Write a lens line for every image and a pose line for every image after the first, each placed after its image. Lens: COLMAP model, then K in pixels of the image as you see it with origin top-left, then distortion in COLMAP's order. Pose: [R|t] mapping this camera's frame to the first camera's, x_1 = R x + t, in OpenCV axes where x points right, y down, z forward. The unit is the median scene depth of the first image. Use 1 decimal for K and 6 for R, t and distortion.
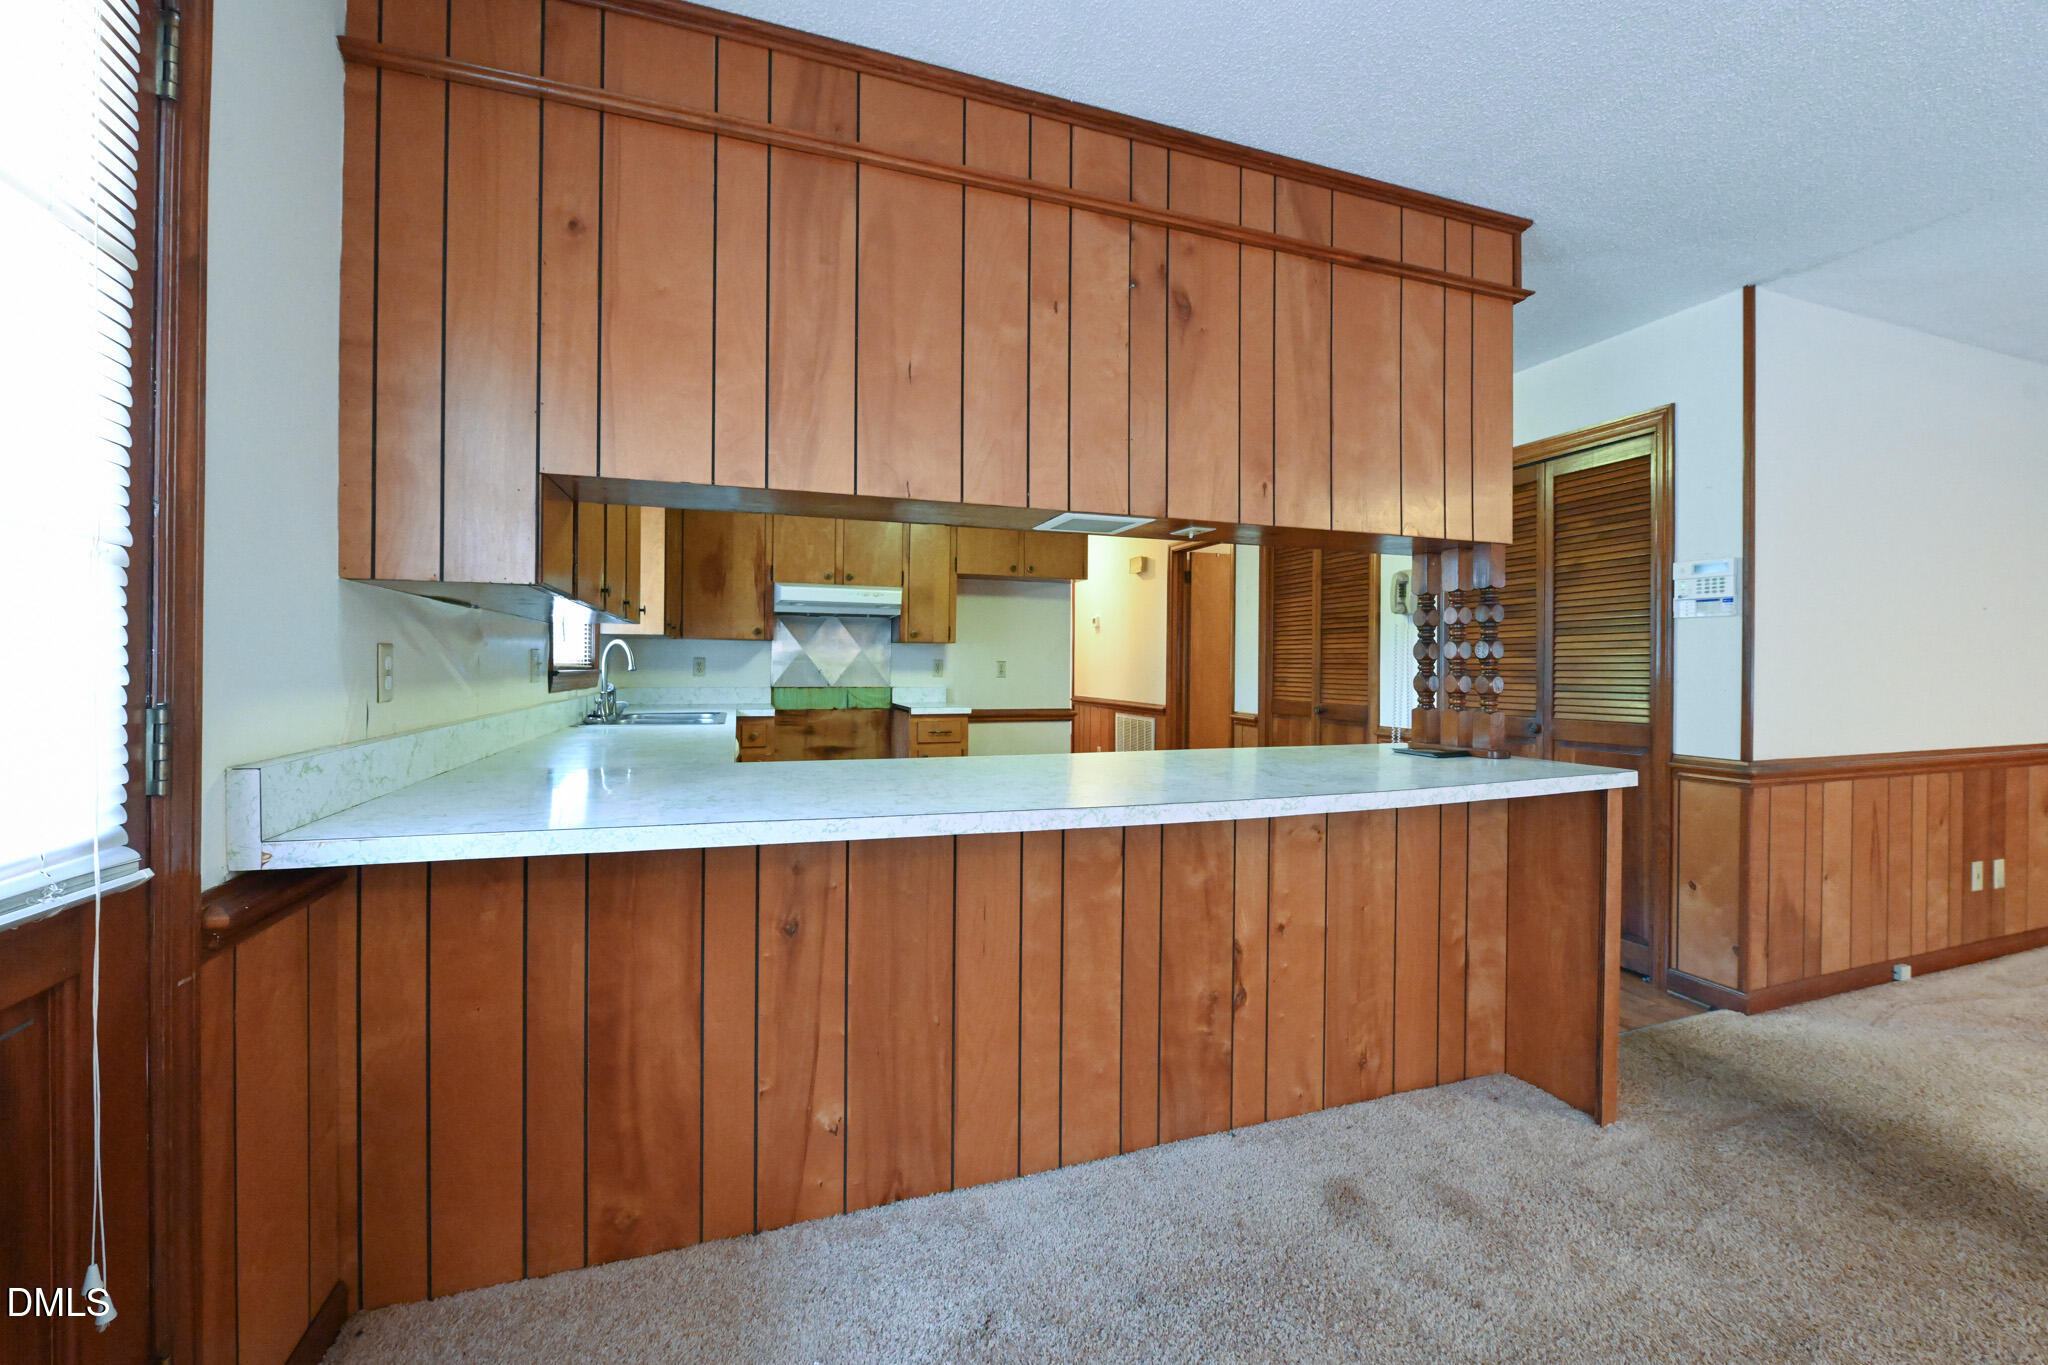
lens RADIAL K [[812.1, 0, 1024.0], [0, 812.1, 667.4], [0, 0, 1]] dist [-0.010439, -0.000210]
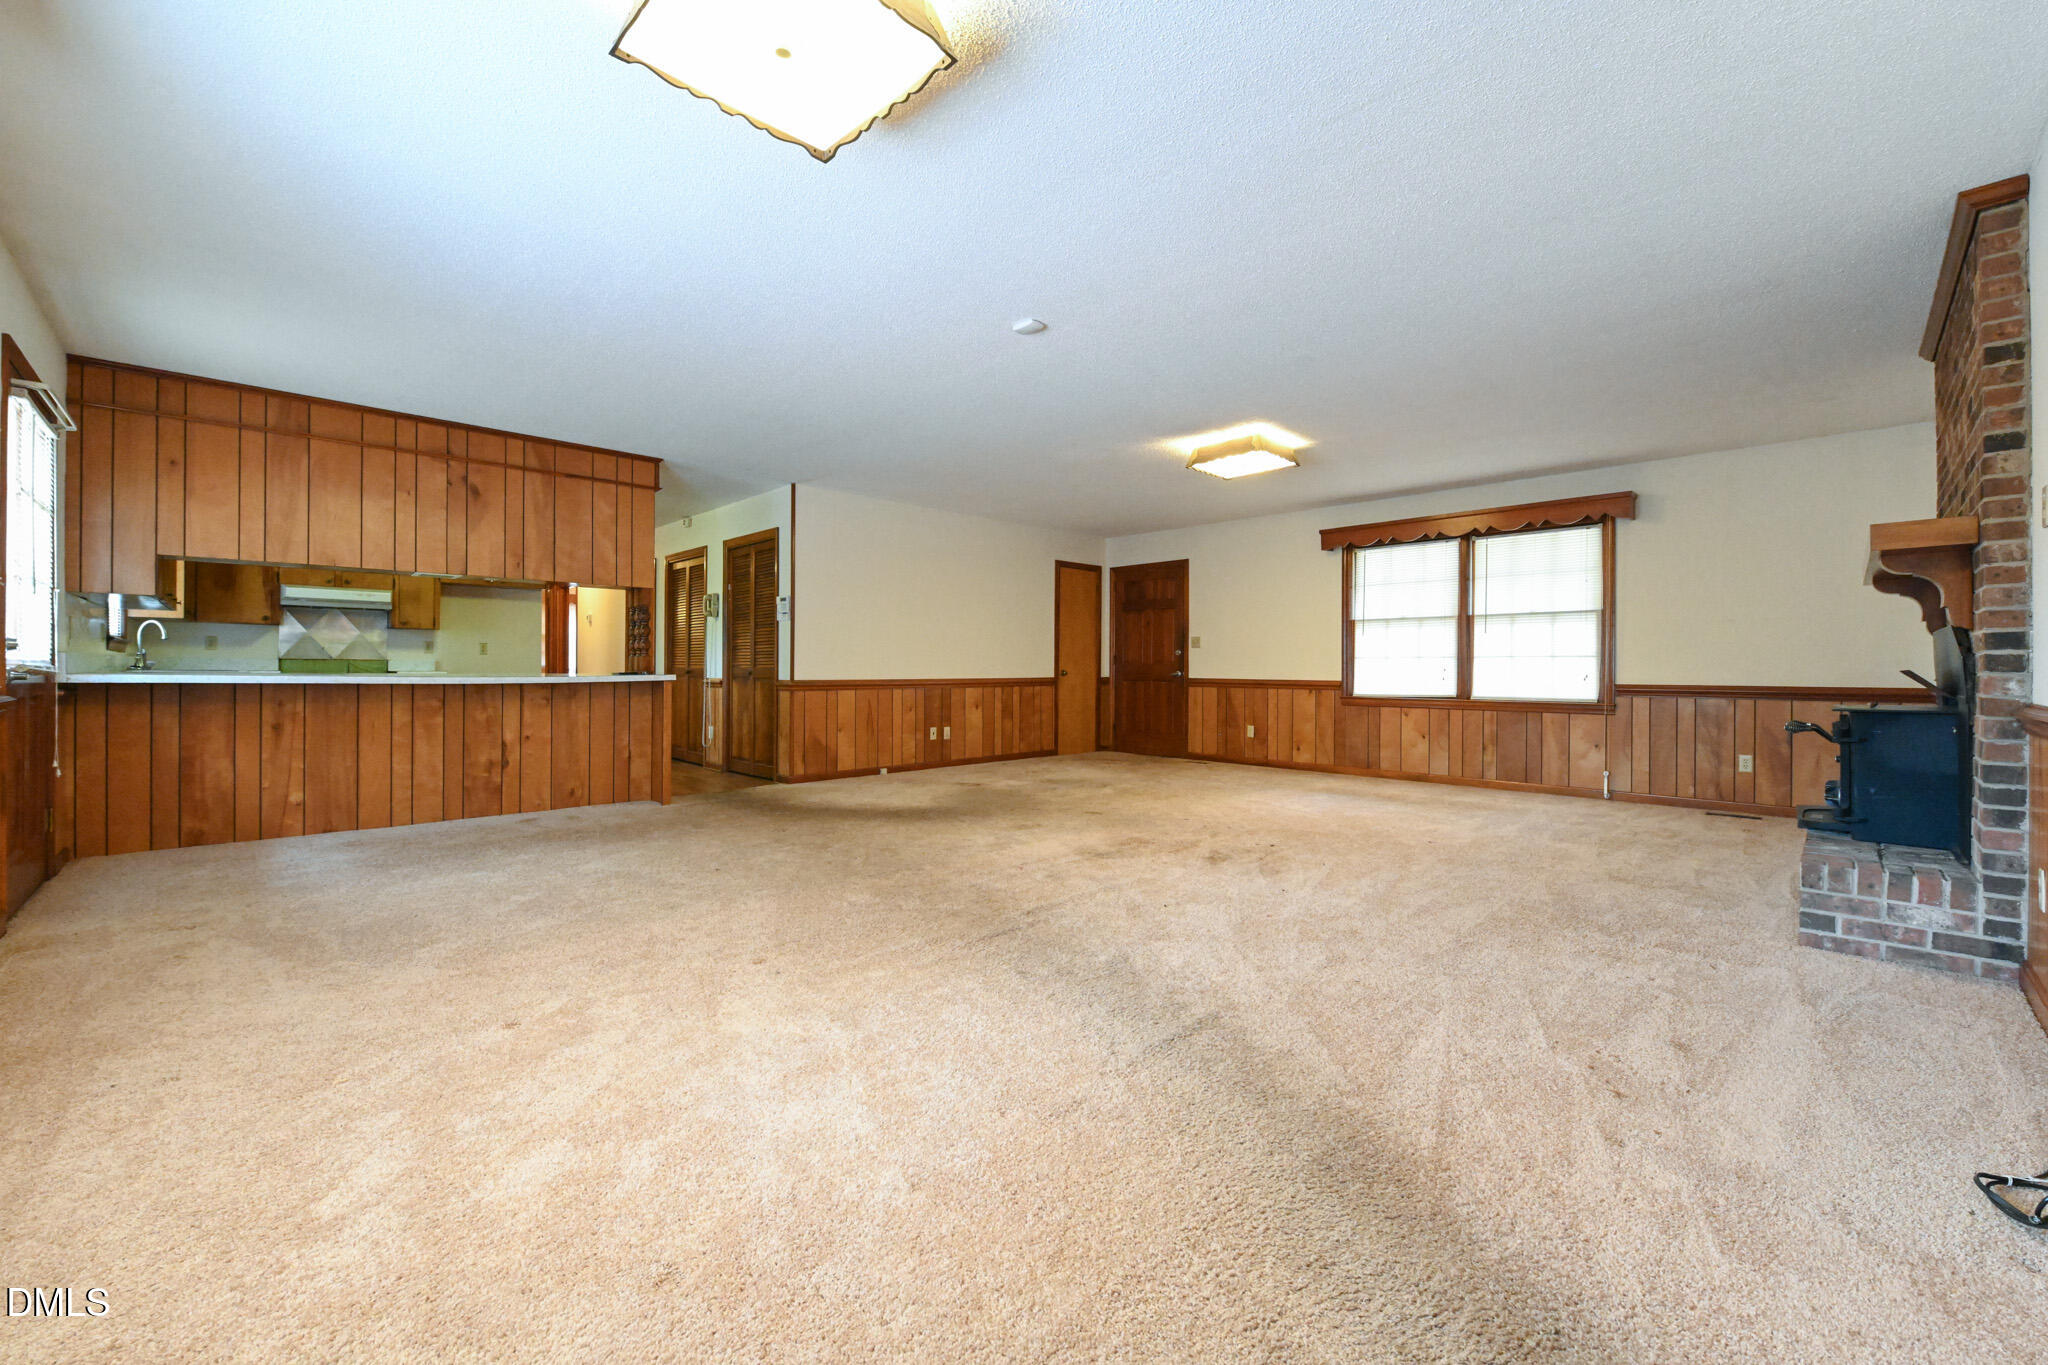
lens RADIAL K [[805.9, 0, 1025.3], [0, 805.9, 670.9], [0, 0, 1]] dist [-0.010118, -0.001017]
pose [[0.905717, -0.002985, 0.423872, 0.637487], [0.001847, 0.999994, 0.003095, 0.103778], [-0.423879, -0.002020, 0.905717, -1.861656]]
